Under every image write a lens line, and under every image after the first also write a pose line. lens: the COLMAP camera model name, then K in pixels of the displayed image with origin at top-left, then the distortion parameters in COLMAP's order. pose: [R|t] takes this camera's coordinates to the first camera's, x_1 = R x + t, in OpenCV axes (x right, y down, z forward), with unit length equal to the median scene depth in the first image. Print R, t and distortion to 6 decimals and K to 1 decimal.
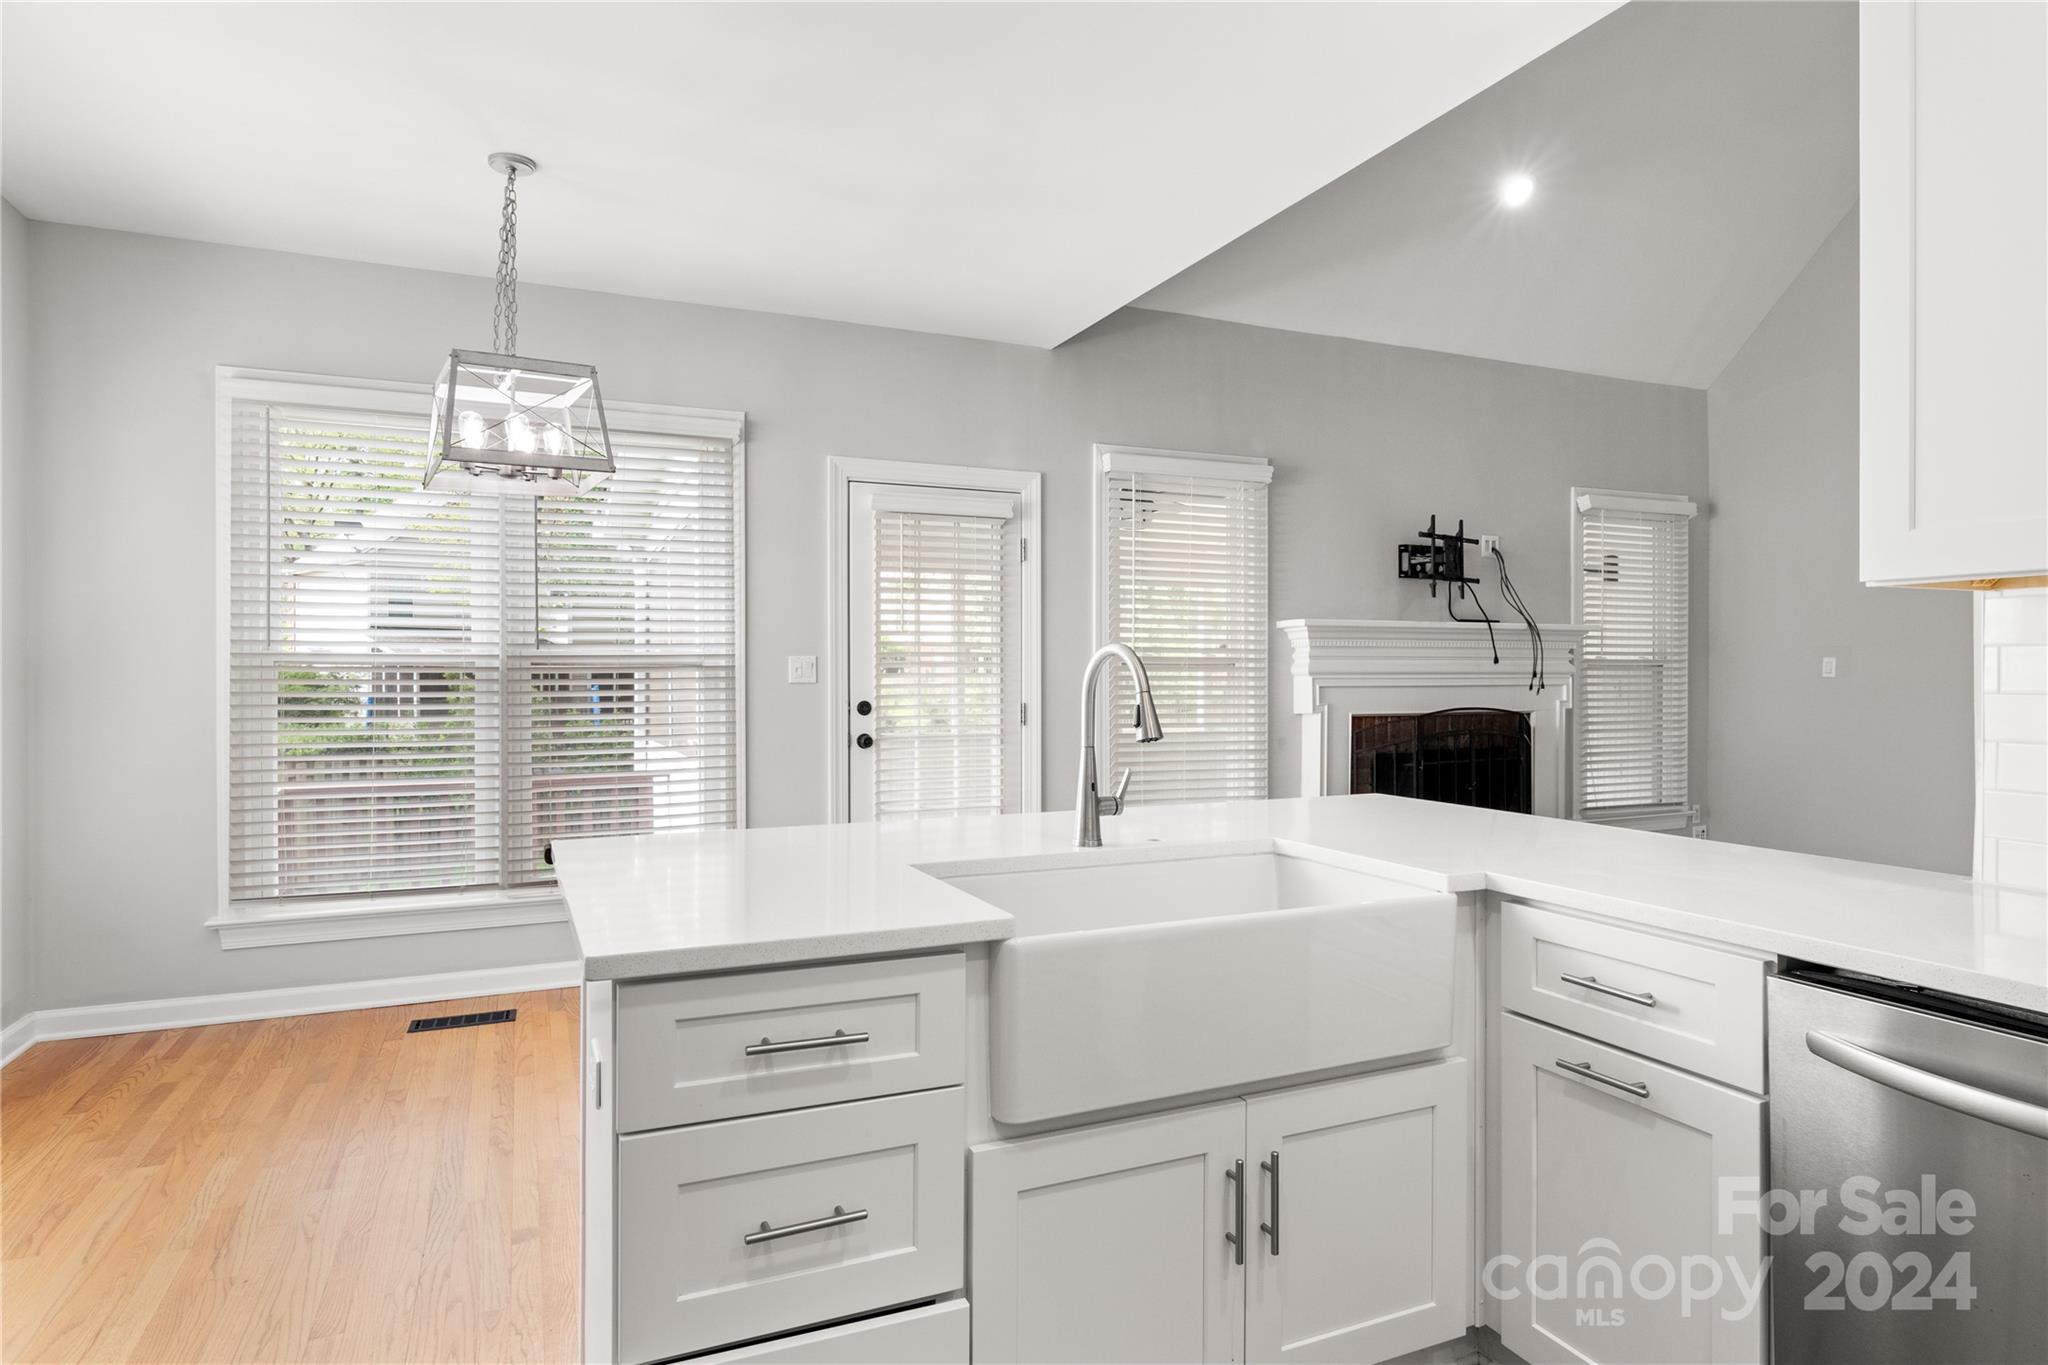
lens RADIAL K [[1150.2, 0, 1024.1], [0, 1150.2, 668.2], [0, 0, 1]] dist [-0.009059, 0.000740]
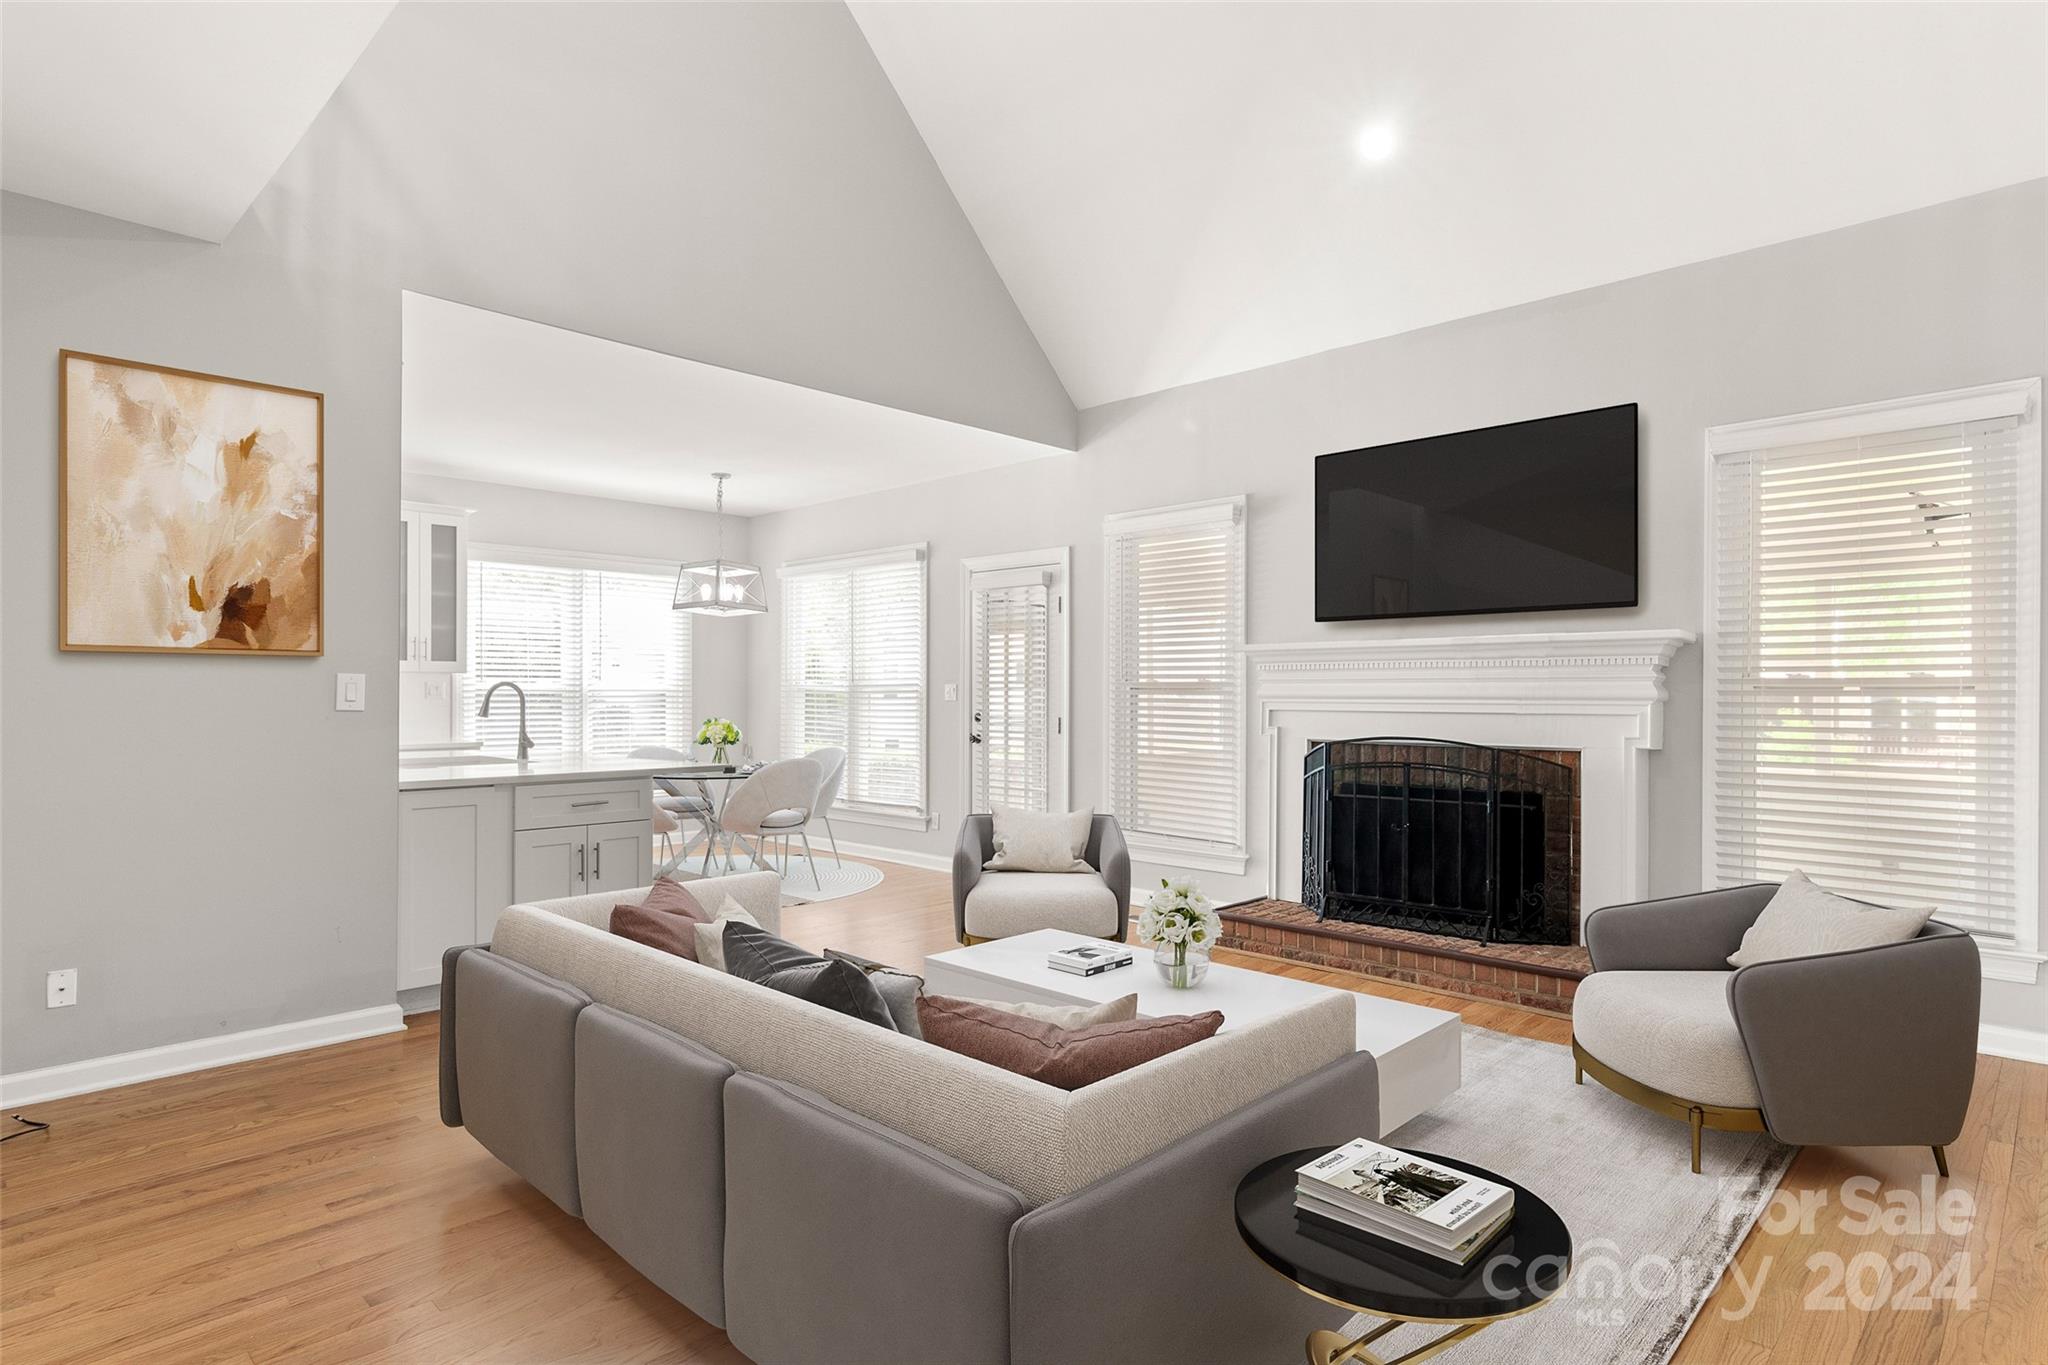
lens RADIAL K [[1071.1, 0, 1021.5], [0, 1071.1, 686.4], [0, 0, 1]] dist [0.002816, 0.001455]
pose [[0.371018, -0.005839, -0.928607, 0.730648], [-0.001814, 0.999974, -0.007012, 0.001452], [0.928624, 0.004286, 0.370998, 0.306332]]
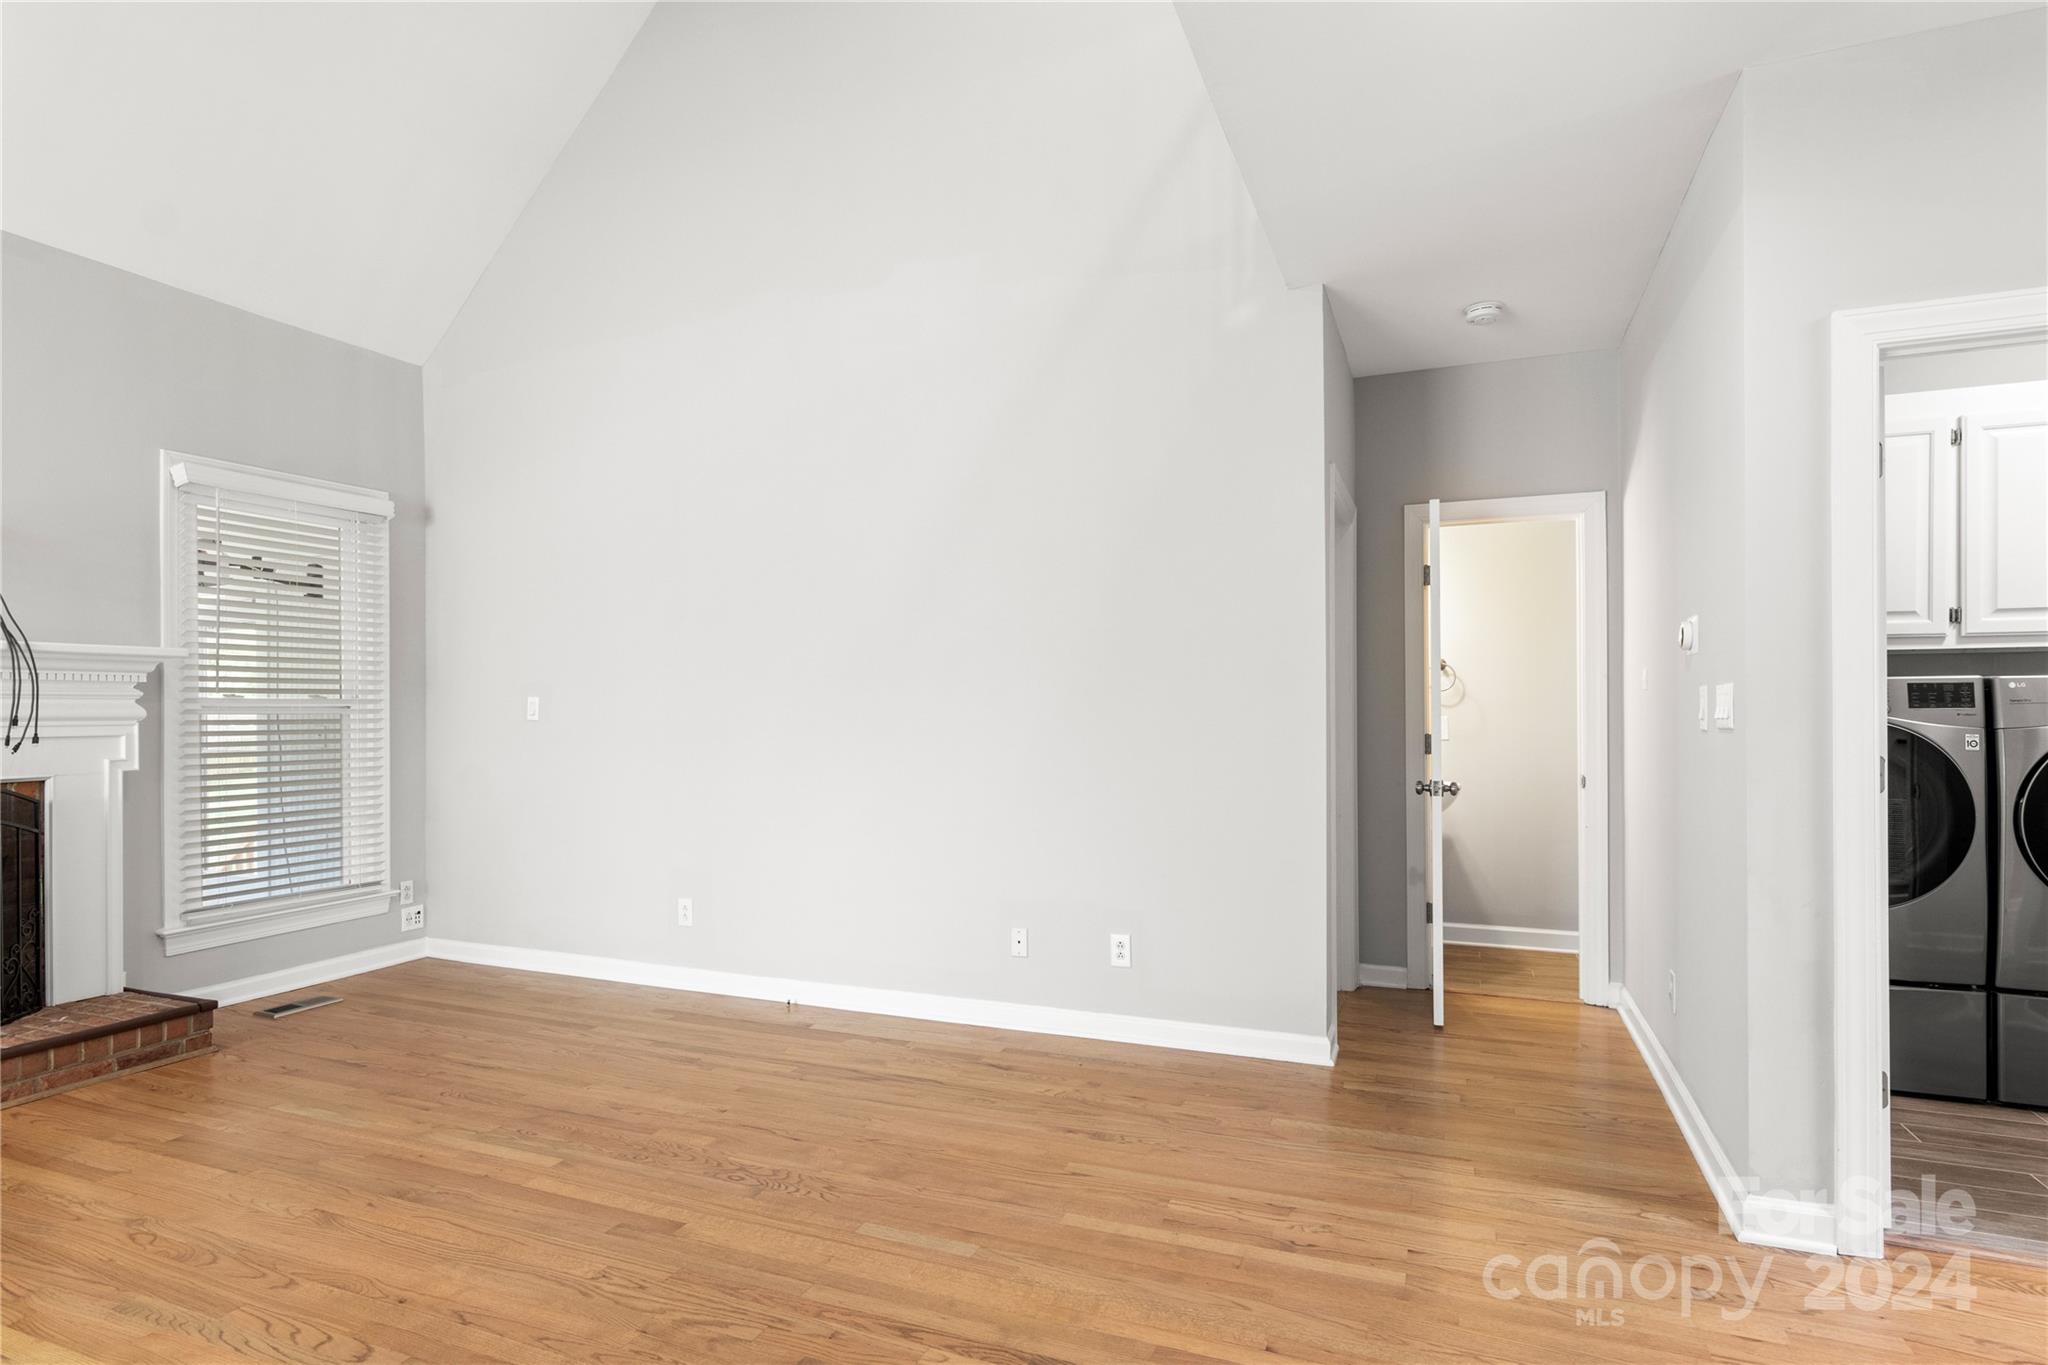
lens RADIAL K [[1071.1, 0, 1021.5], [0, 1071.1, 686.4], [0, 0, 1]] dist [0.002816, 0.001455]
pose [[0.720054, 0.011183, 0.693828, 0.413488], [0.004056, 0.999785, -0.020323, 0.000564], [-0.693906, 0.017448, 0.719854, 0.178785]]
